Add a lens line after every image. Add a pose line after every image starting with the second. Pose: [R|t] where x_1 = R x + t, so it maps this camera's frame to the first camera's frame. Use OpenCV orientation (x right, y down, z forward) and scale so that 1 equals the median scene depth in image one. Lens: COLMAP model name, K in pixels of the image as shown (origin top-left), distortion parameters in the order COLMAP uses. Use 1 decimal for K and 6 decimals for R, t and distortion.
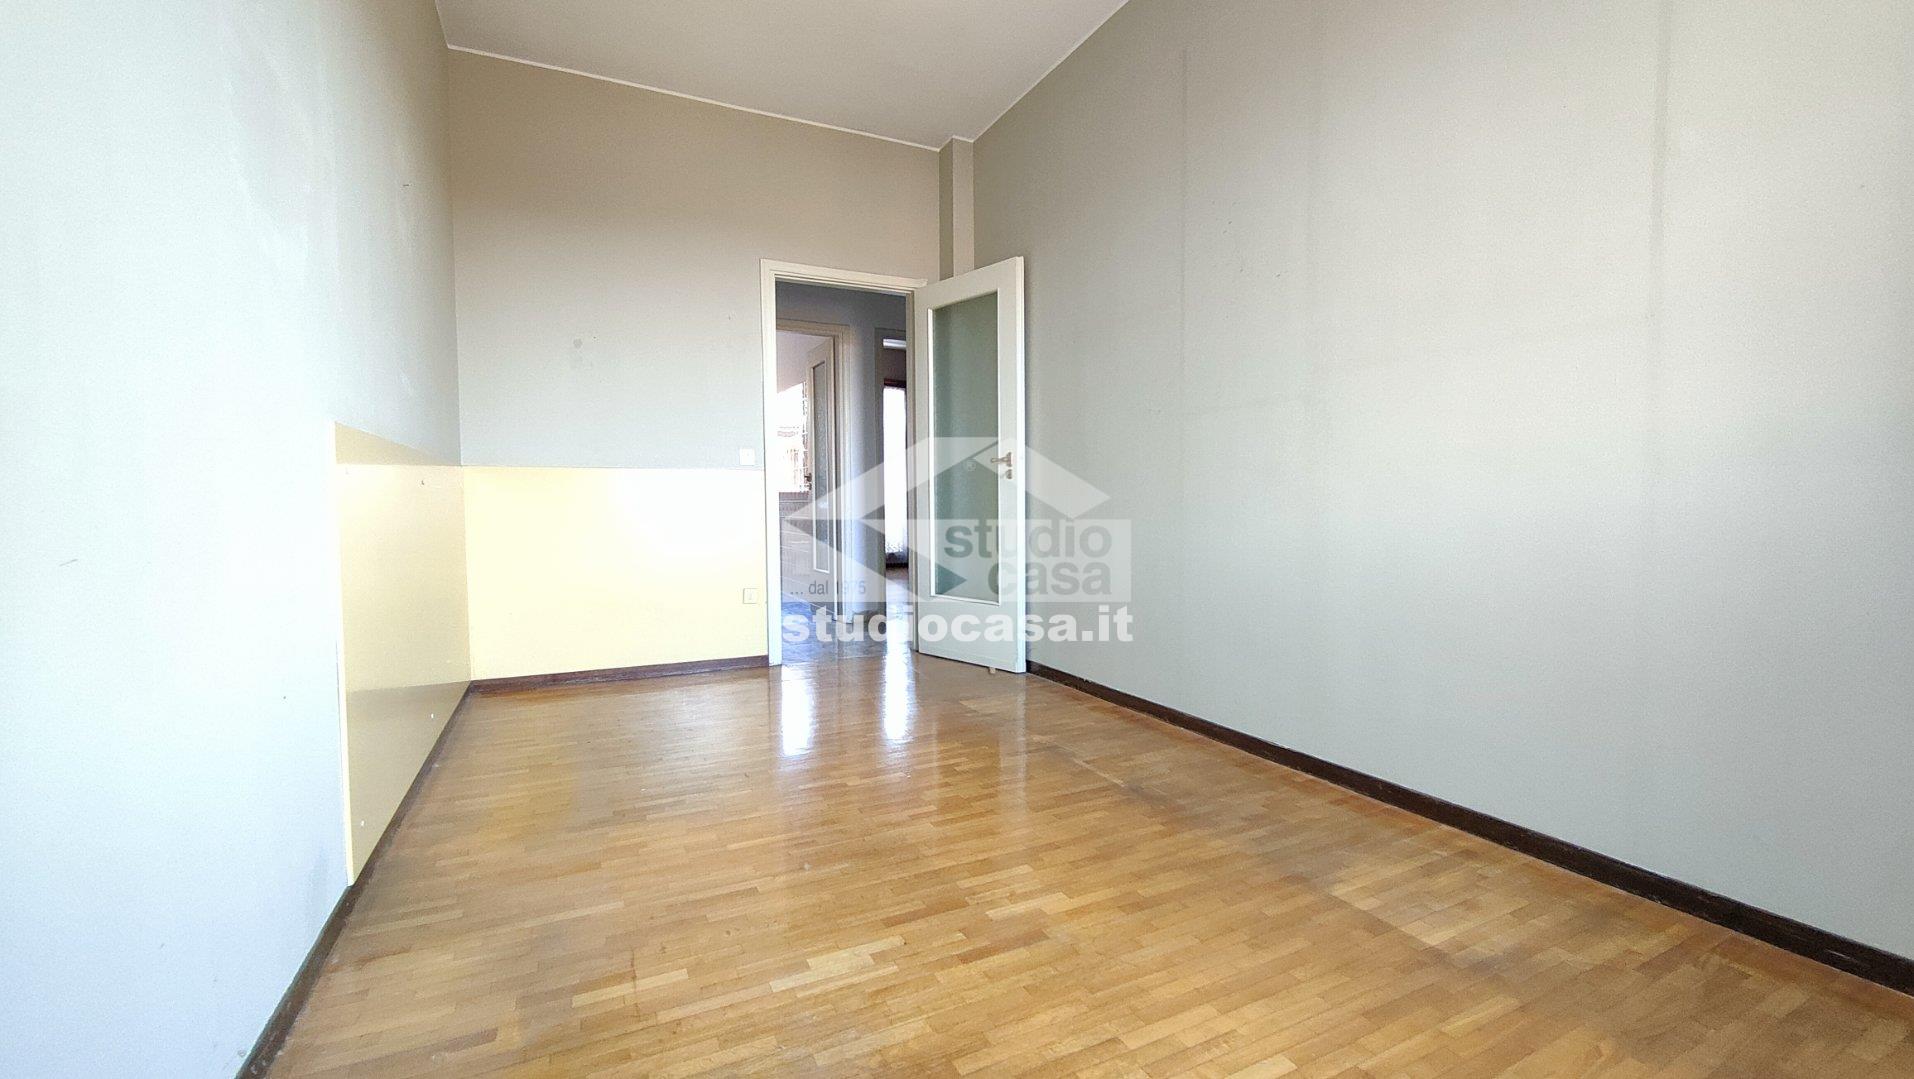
lens RADIAL K [[792.2, 0, 952.1], [0, 792.2, 537.2], [0, 0, 1]] dist [0.000103, -0.000580]
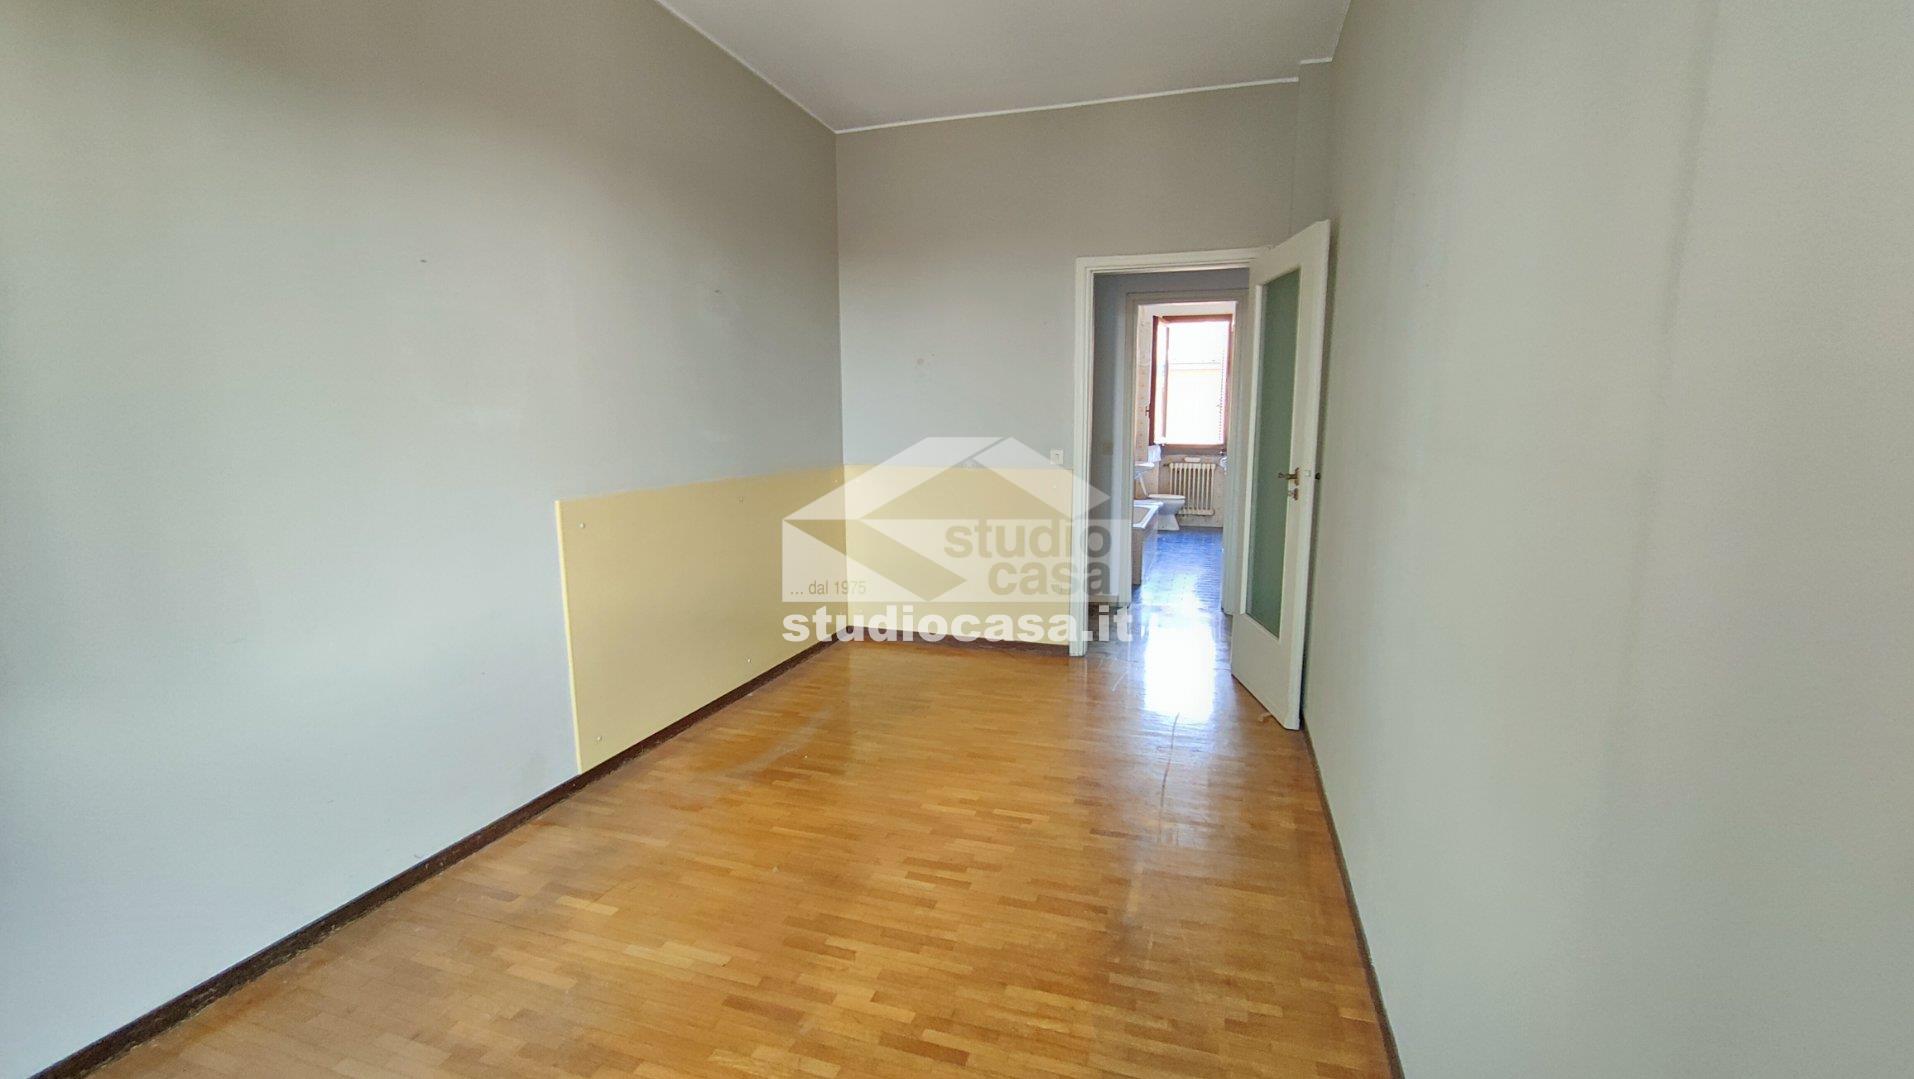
lens RADIAL K [[792.2, 0, 952.1], [0, 792.2, 537.2], [0, 0, 1]] dist [0.000103, -0.000580]
pose [[0.716803, 0.108748, -0.688744, 0.740782], [-0.032538, 0.991904, 0.122752, -0.238392], [0.696517, -0.065578, 0.714538, 0.307819]]
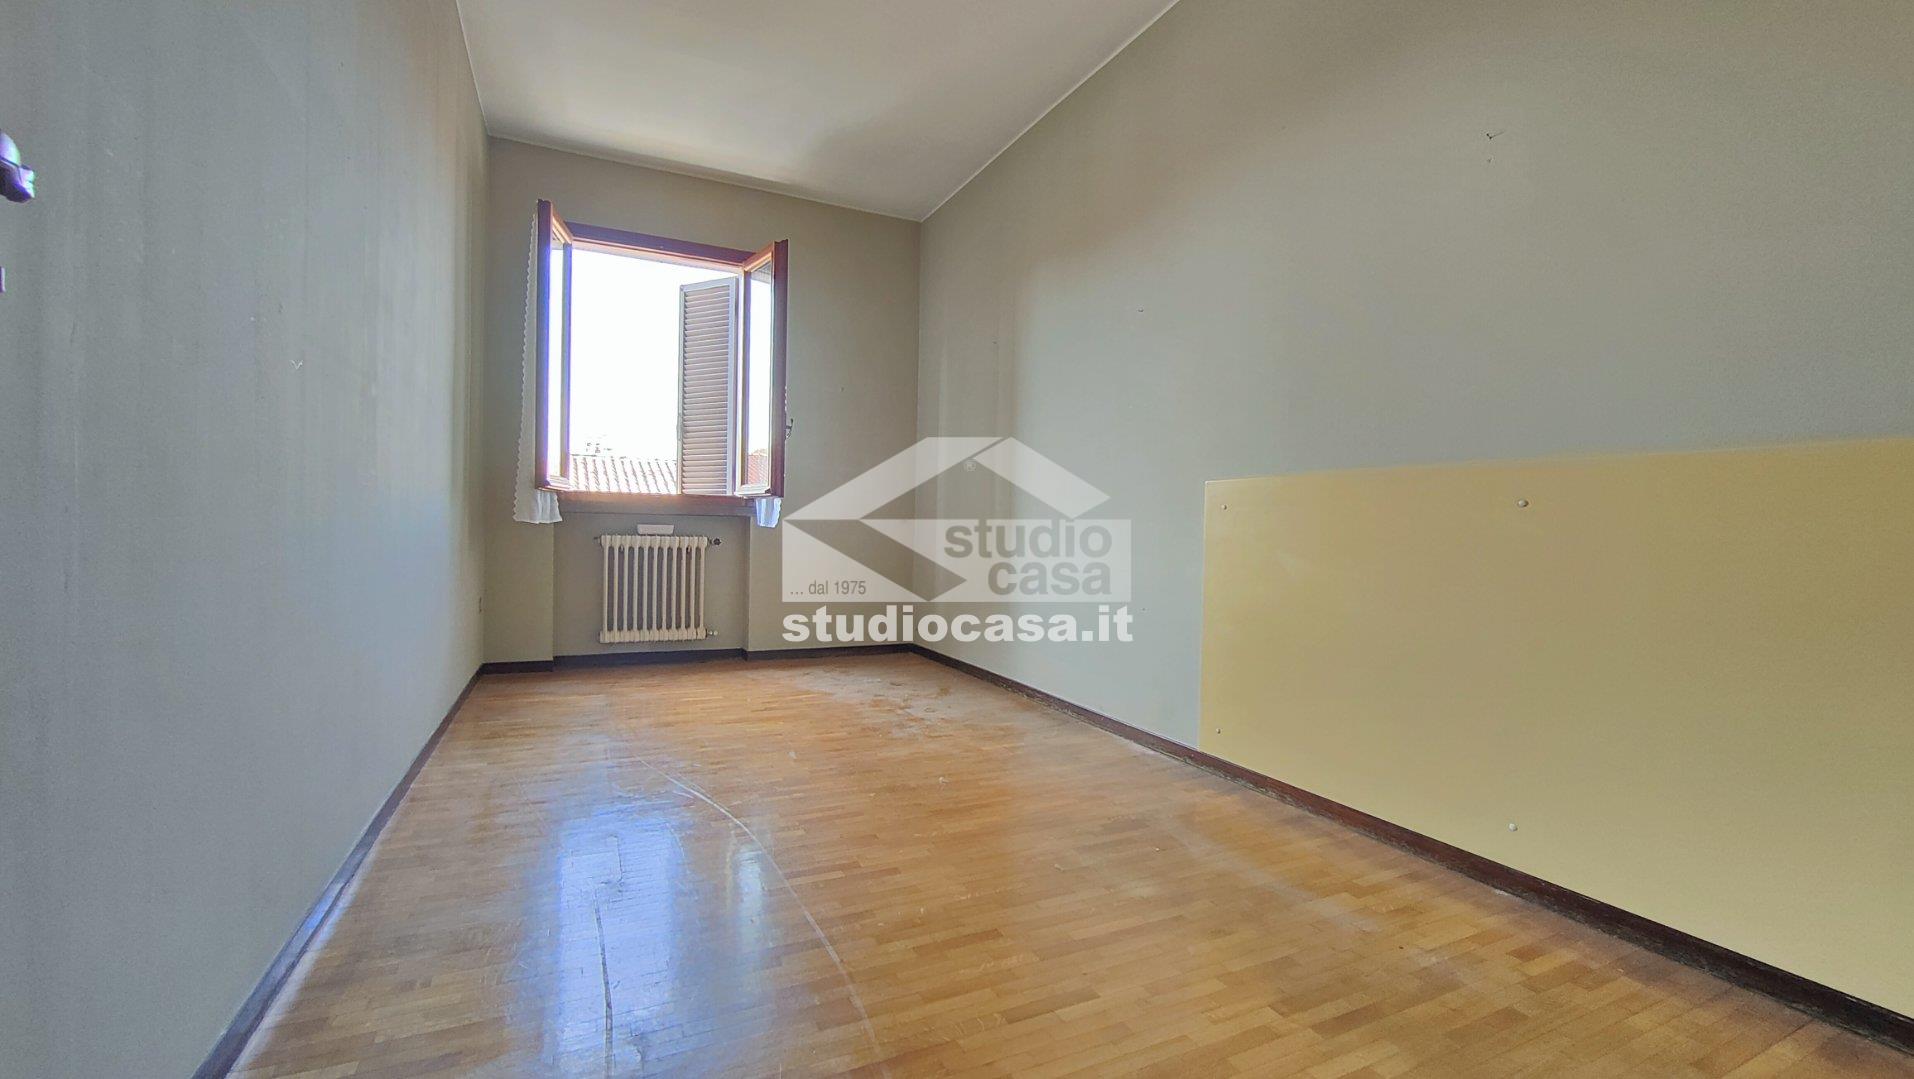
lens RADIAL K [[792.2, 0, 952.1], [0, 792.2, 537.2], [0, 0, 1]] dist [0.000103, -0.000580]
pose [[-0.999785, -0.013852, 0.015416, -0.198655], [-0.013043, 0.998595, 0.051360, -0.080999], [-0.016106, 0.051148, -0.998561, 2.176720]]
